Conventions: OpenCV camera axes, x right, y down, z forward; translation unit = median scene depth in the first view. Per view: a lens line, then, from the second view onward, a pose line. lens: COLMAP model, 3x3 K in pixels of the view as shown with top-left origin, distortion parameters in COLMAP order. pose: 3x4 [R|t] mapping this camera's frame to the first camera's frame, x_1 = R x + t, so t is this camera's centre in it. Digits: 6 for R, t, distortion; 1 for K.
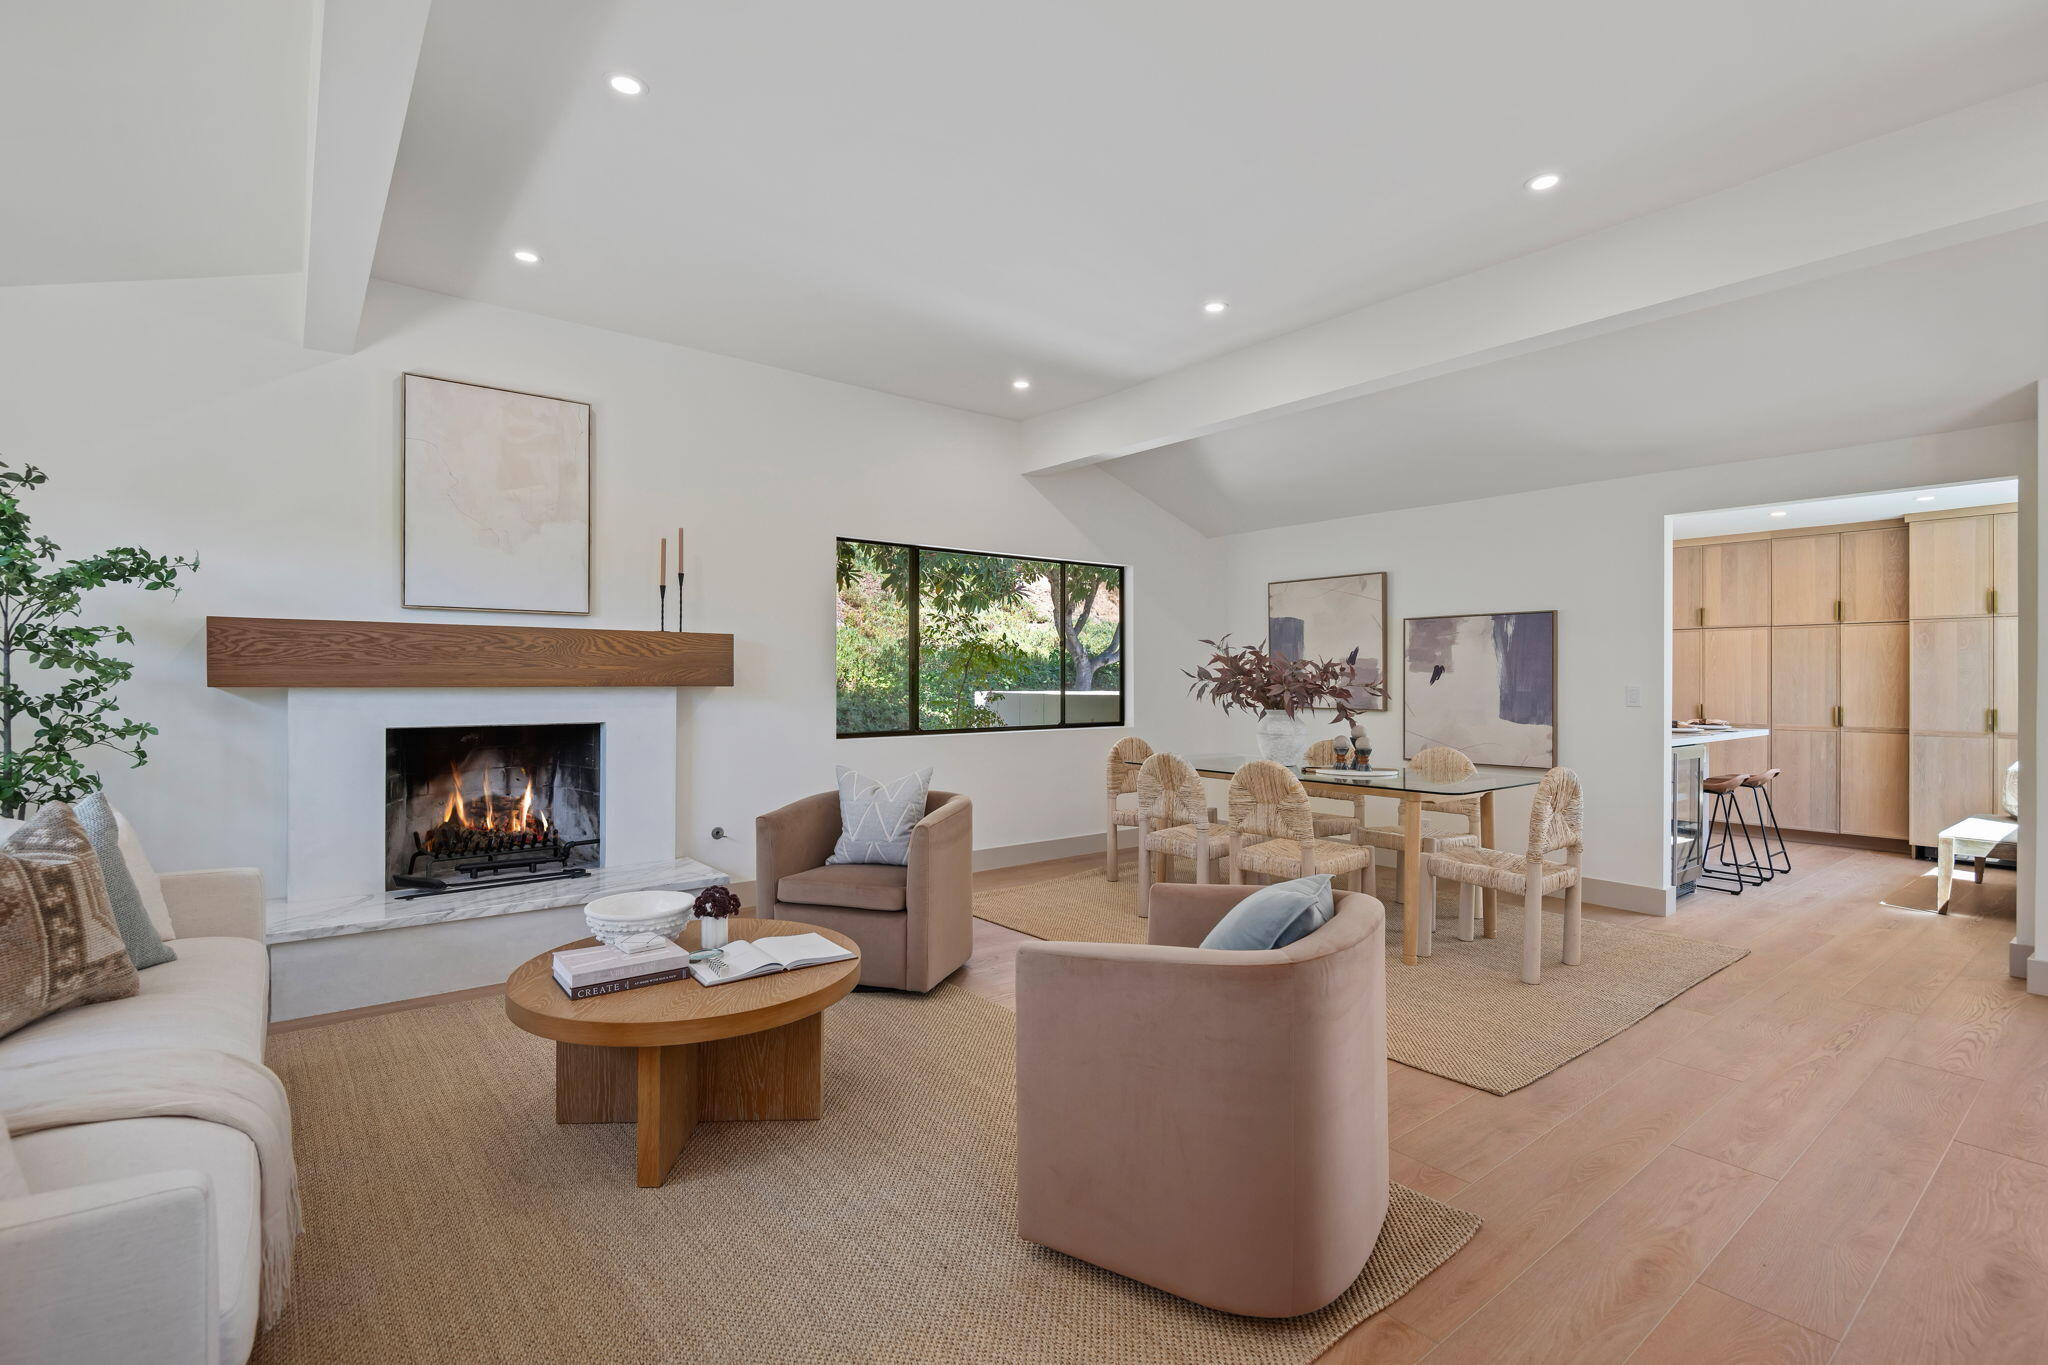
lens RADIAL K [[947.4, 0, 1018.0], [0, 947.4, 678.0], [0, 0, 1]] dist [-0.000289, -0.003278]
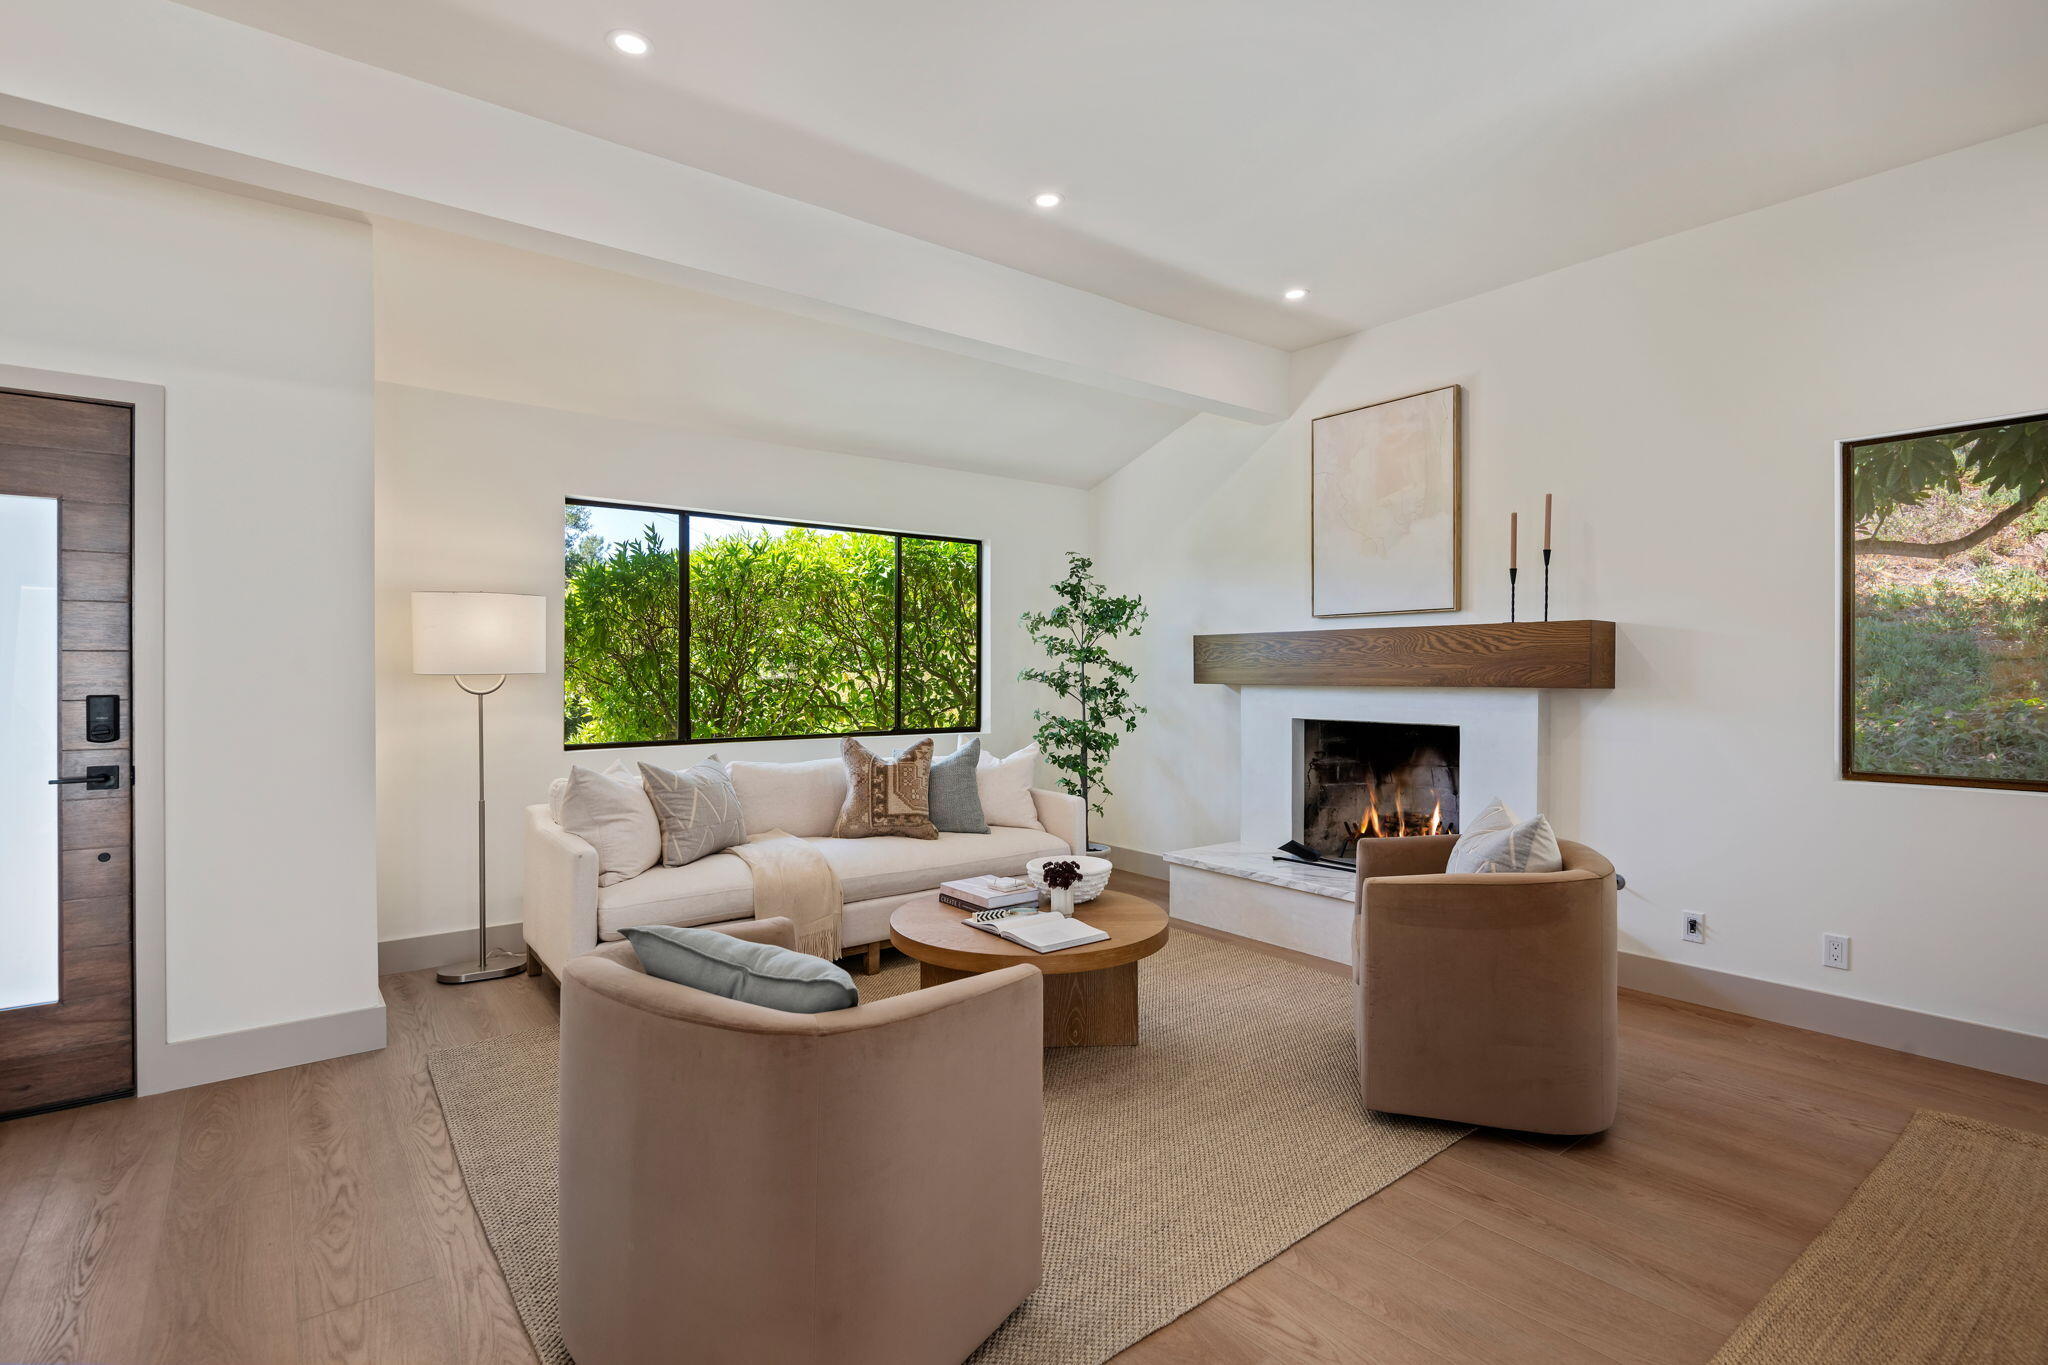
lens RADIAL K [[955.5, 0, 999.1], [0, 955.5, 676.0], [0, 0, 1]] dist [-0.004849, -0.000501]
pose [[-0.004395, -0.001845, -0.999989, 0.488804], [-0.001208, 0.999998, -0.001840, 0.000776], [0.999990, 0.001200, -0.004398, 0.546169]]
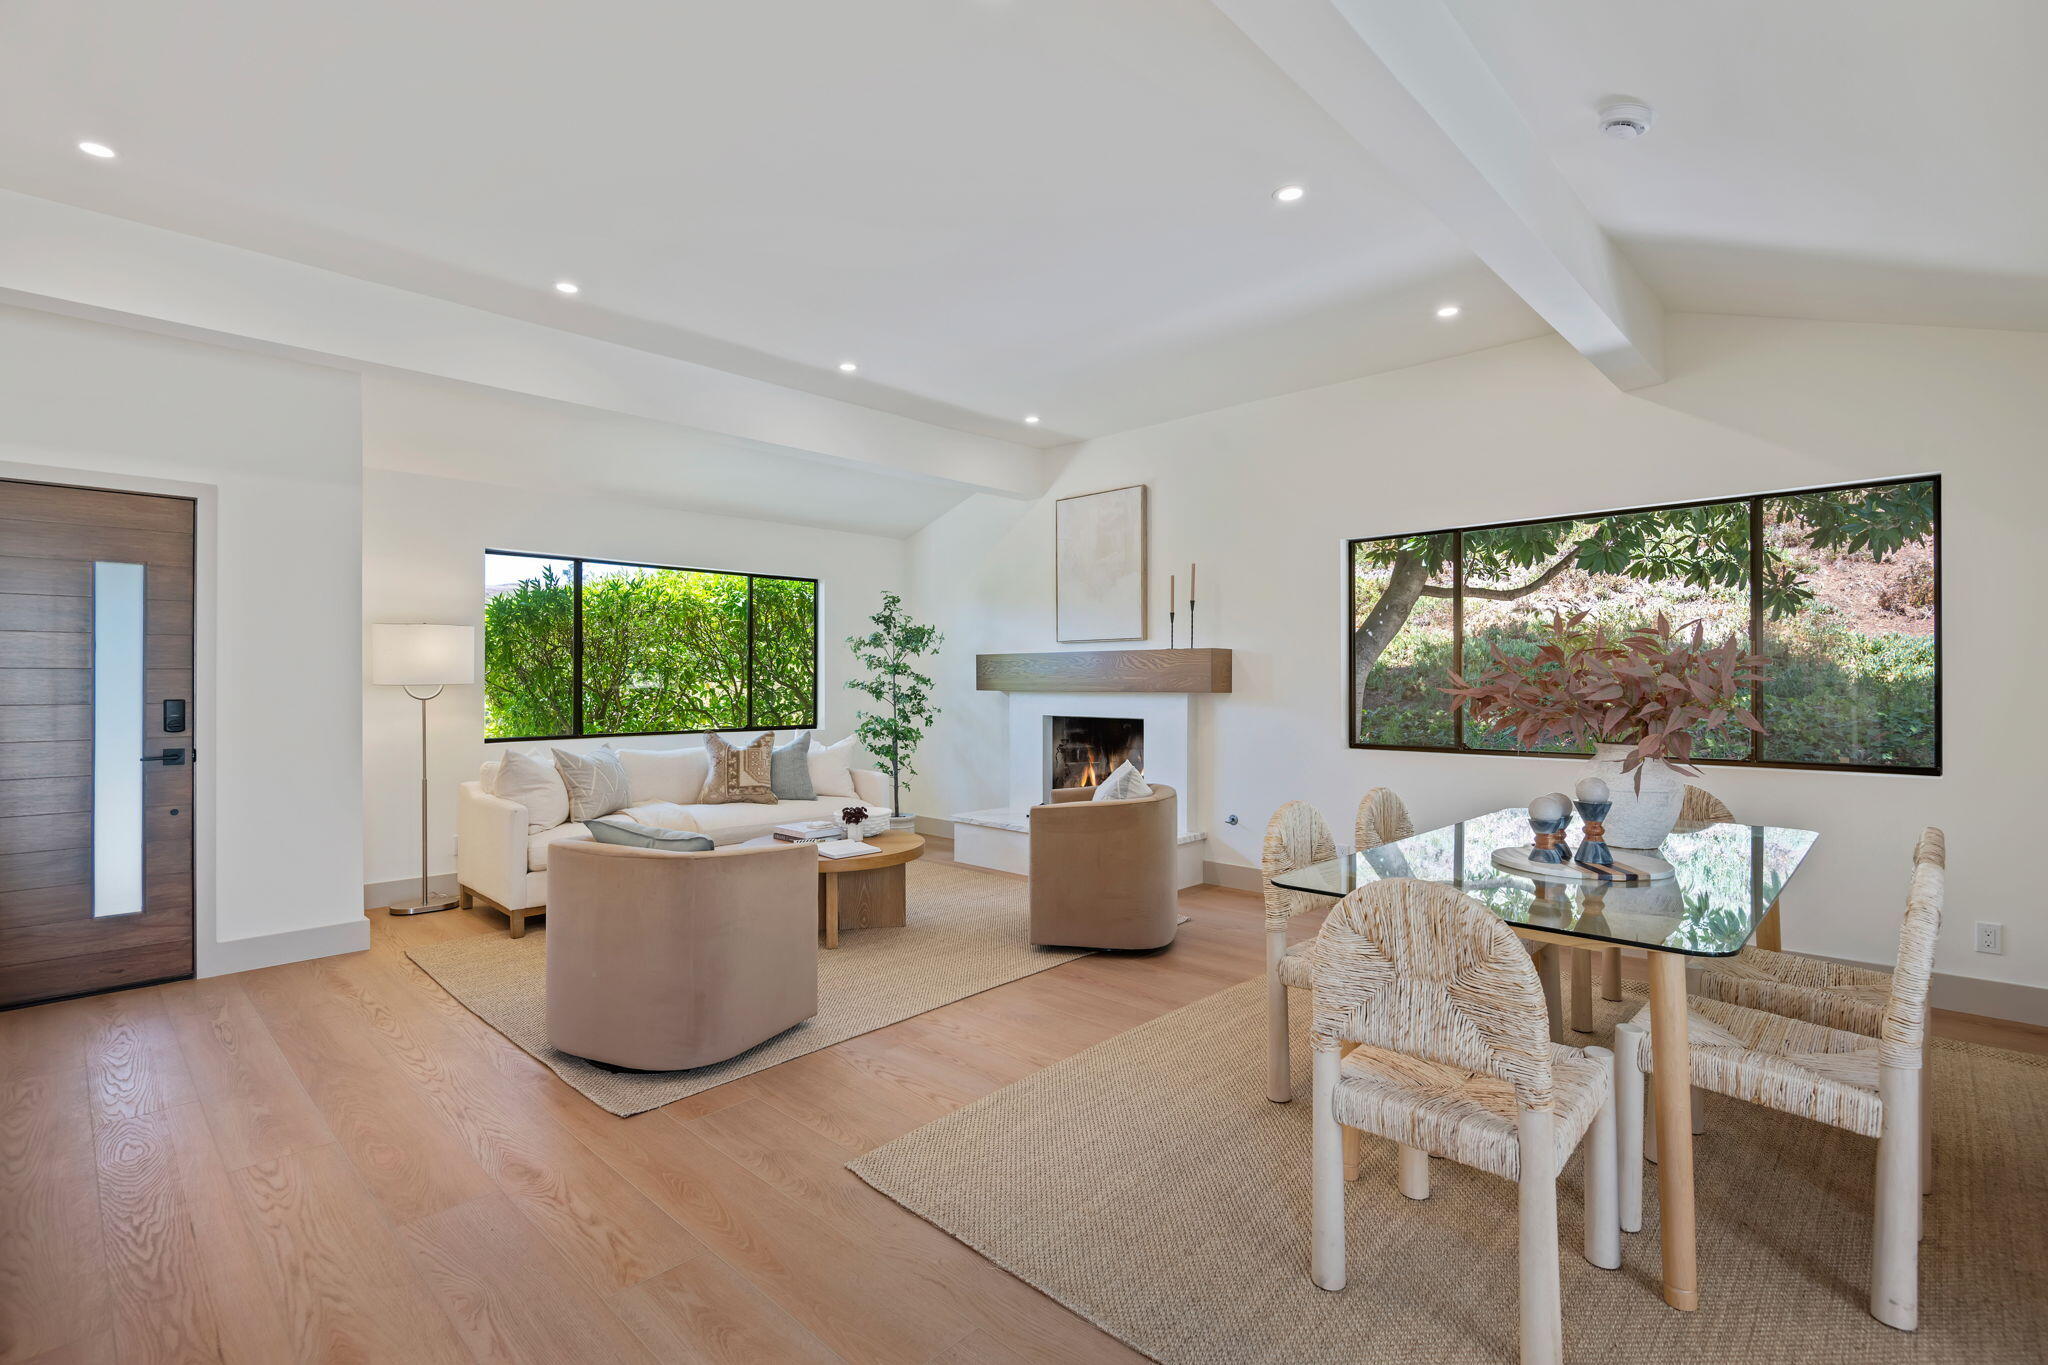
lens RADIAL K [[955.5, 0, 1021.3], [0, 955.5, 676.2], [0, 0, 1]] dist [-0.004849, -0.000501]
pose [[0.154136, -0.009941, -0.988000, 0.871222], [0.000506, 0.999950, -0.009982, 0.000064], [0.988050, 0.001039, 0.154133, 0.608169]]
